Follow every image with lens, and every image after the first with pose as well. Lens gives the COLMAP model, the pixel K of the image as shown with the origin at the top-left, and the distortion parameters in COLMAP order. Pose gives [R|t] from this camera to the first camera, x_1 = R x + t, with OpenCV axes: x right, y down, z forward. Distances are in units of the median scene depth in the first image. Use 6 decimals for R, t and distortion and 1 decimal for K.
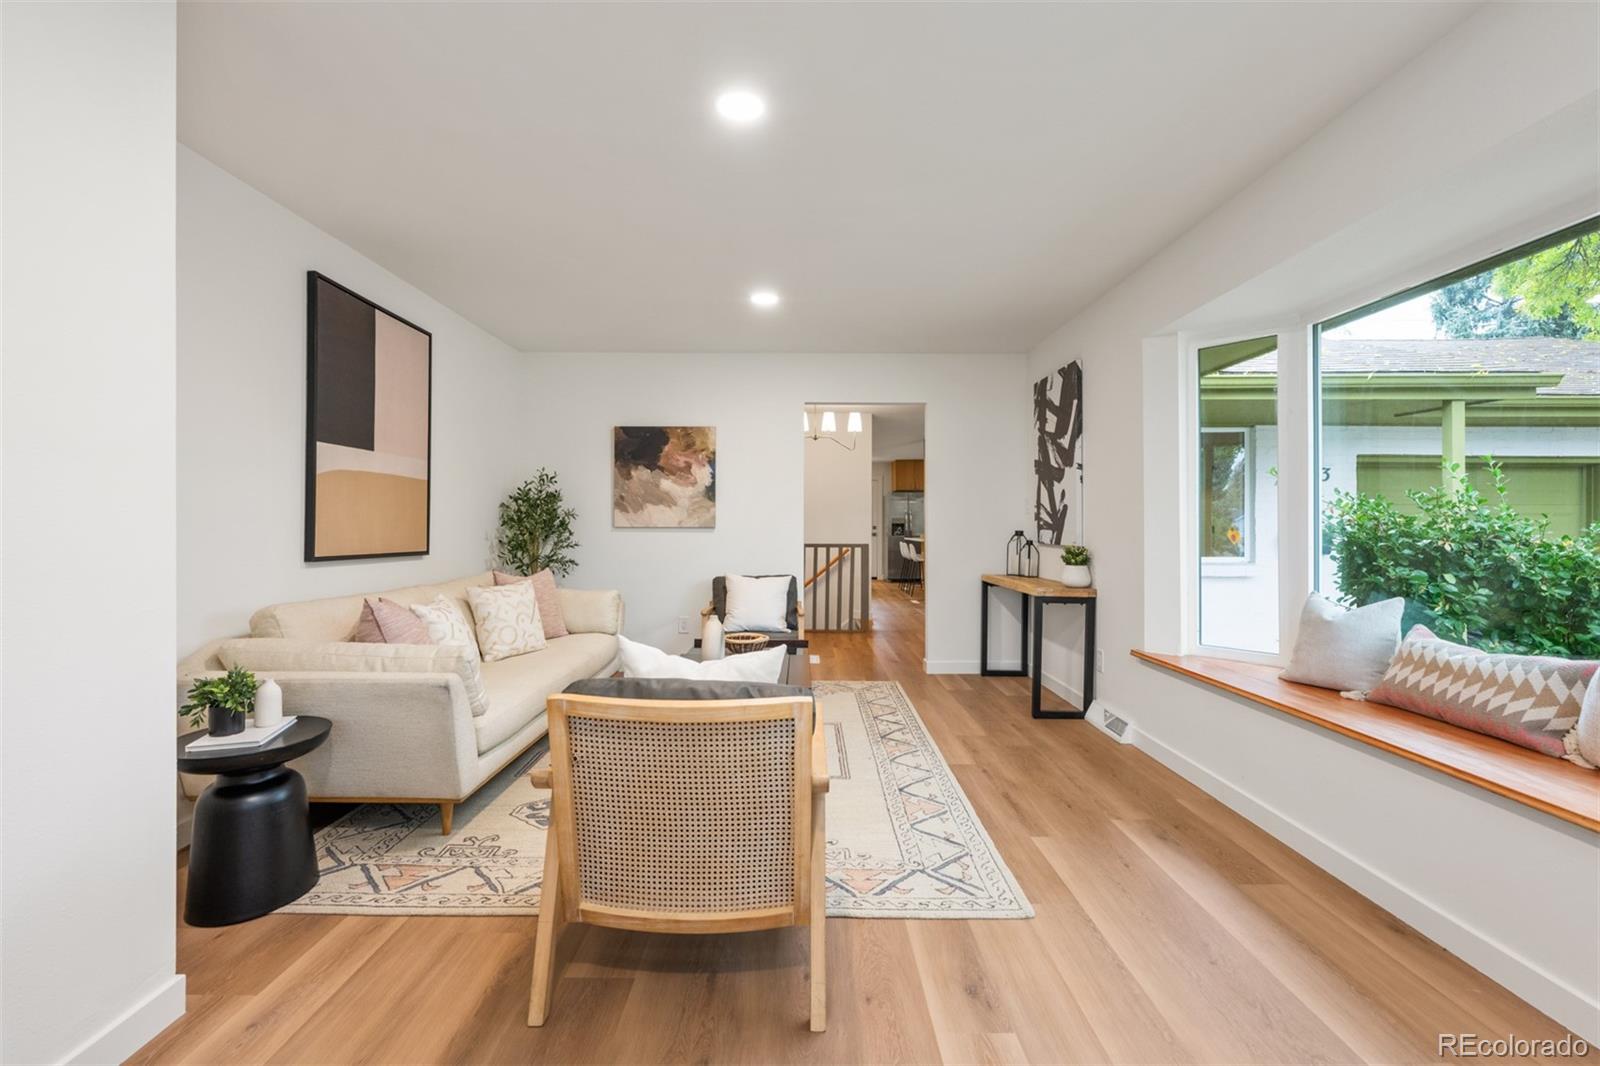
lens RADIAL K [[679.6, 0, 798.4], [0, 679.6, 537.3], [0, 0, 1]] dist [-0.000857, 0.000340]
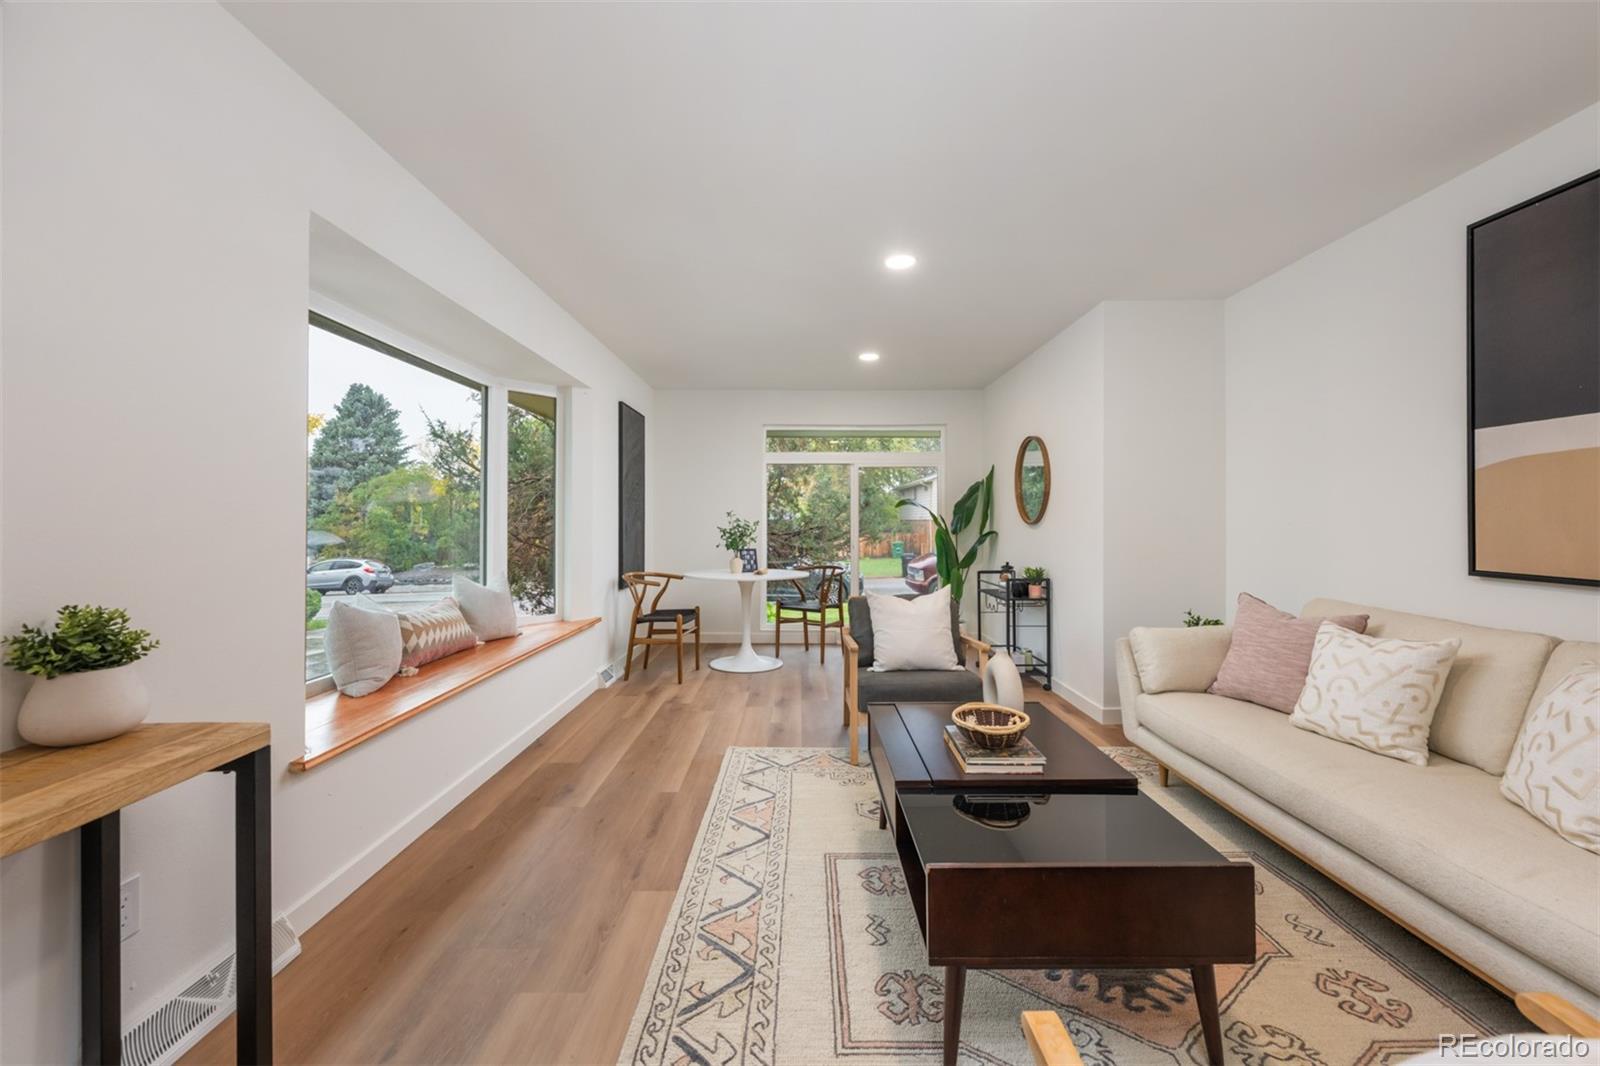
lens RADIAL K [[549.8, 0, 800.0], [0, 549.8, 533.0], [0, 0, 1]] dist [0.000009, -0.000002]
pose [[-0.999987, -0.000122, 0.005159, 0.119663], [0.000033, 0.999546, 0.030145, -0.041400], [-0.005160, 0.030144, -0.999532, 1.910839]]
